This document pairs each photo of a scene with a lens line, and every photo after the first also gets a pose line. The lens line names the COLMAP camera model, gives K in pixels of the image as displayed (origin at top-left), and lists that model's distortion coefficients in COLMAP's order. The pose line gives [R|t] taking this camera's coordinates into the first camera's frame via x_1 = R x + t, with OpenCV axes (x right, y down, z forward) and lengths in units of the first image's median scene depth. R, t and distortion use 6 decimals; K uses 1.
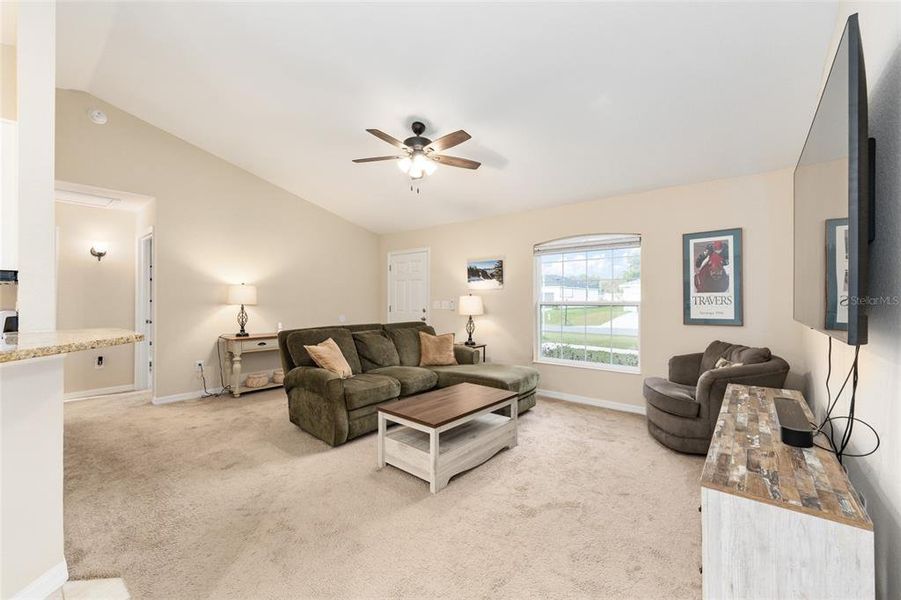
lens RADIAL K [[359.9, 0, 448.9], [0, 359.9, 300.0], [0, 0, 1]] dist [-0.003363, 0.001966]
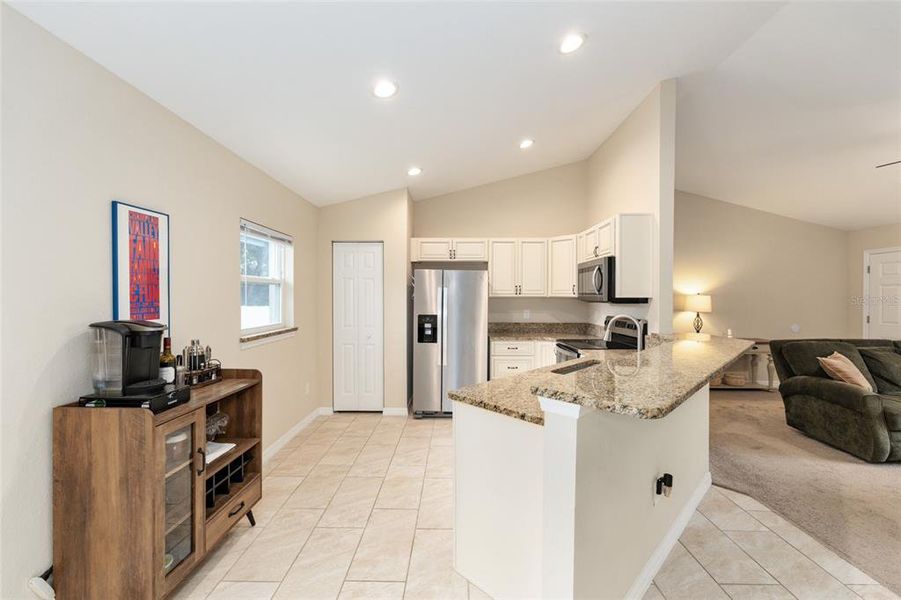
lens RADIAL K [[359.9, 0, 456.8], [0, 359.9, 298.4], [0, 0, 1]] dist [-0.003363, 0.001966]
pose [[0.635019, 0.003643, -0.772488, -0.211340], [-0.002925, 0.999993, 0.002311, -0.037422], [0.772491, 0.000792, 0.635026, -0.402905]]
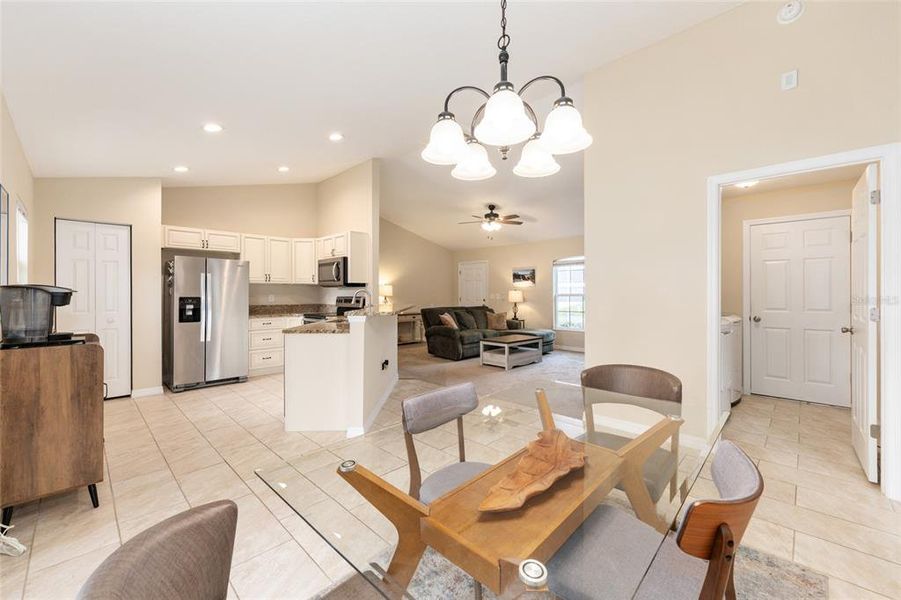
lens RADIAL K [[359.9, 0, 450.5], [0, 359.9, 293.1], [0, 0, 1]] dist [-0.003363, 0.001966]
pose [[0.996642, -0.002983, -0.081832, -0.133124], [0.002753, 0.999992, -0.002923, 0.004906], [0.081840, 0.002688, 0.996642, -0.892013]]
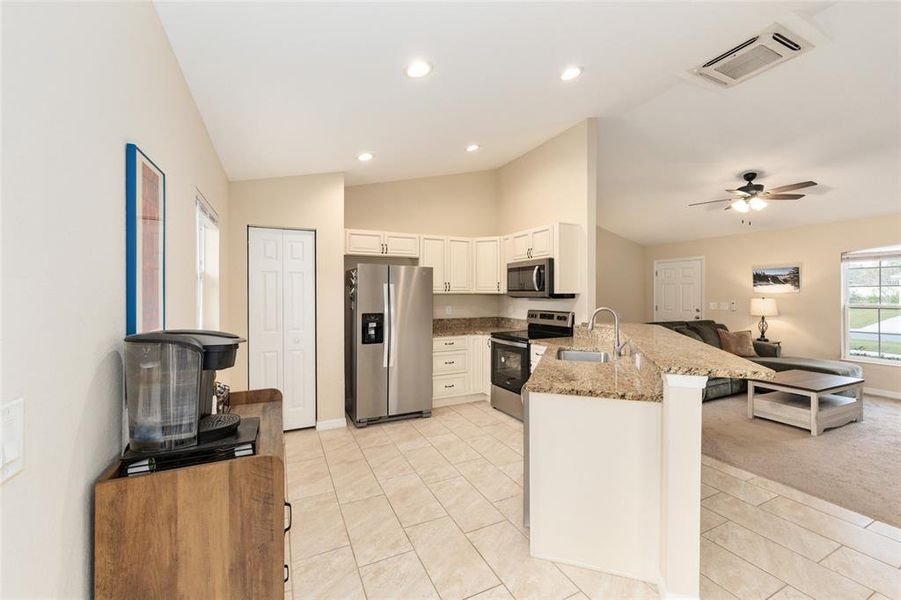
lens RADIAL K [[359.9, 0, 454.5], [0, 359.9, 293.2], [0, 0, 1]] dist [-0.003363, 0.001966]
pose [[0.910086, -0.004714, -0.414393, -0.466605], [0.003183, 0.999985, -0.004384, -0.035901], [0.414408, 0.002670, 0.910087, -0.591381]]
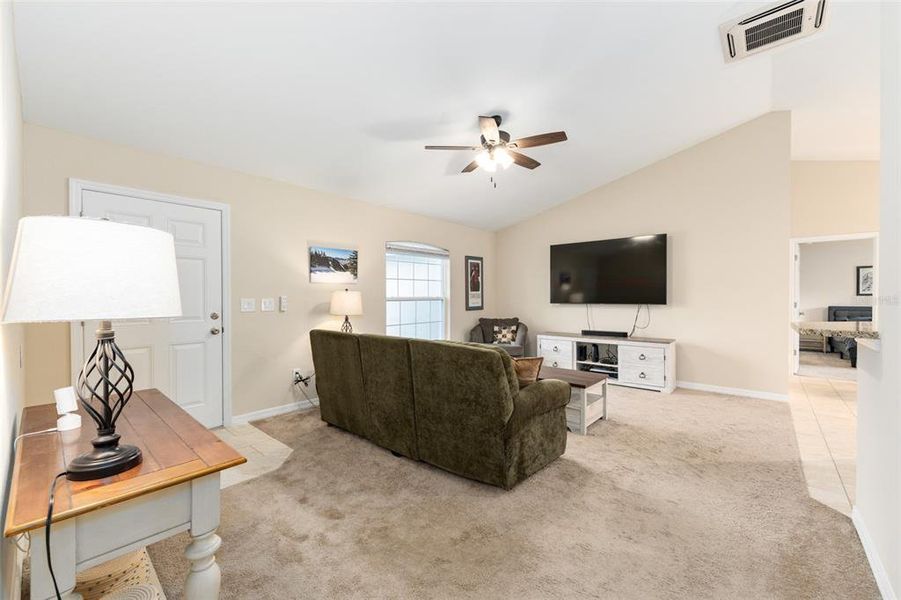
lens RADIAL K [[359.9, 0, 459.0], [0, 359.9, 299.8], [0, 0, 1]] dist [-0.003363, 0.001966]
pose [[0.021043, -0.011269, 0.999715, -0.939350], [0.005560, 0.999922, 0.011154, 0.000221], [-0.999763, 0.005324, 0.021104, 0.942391]]
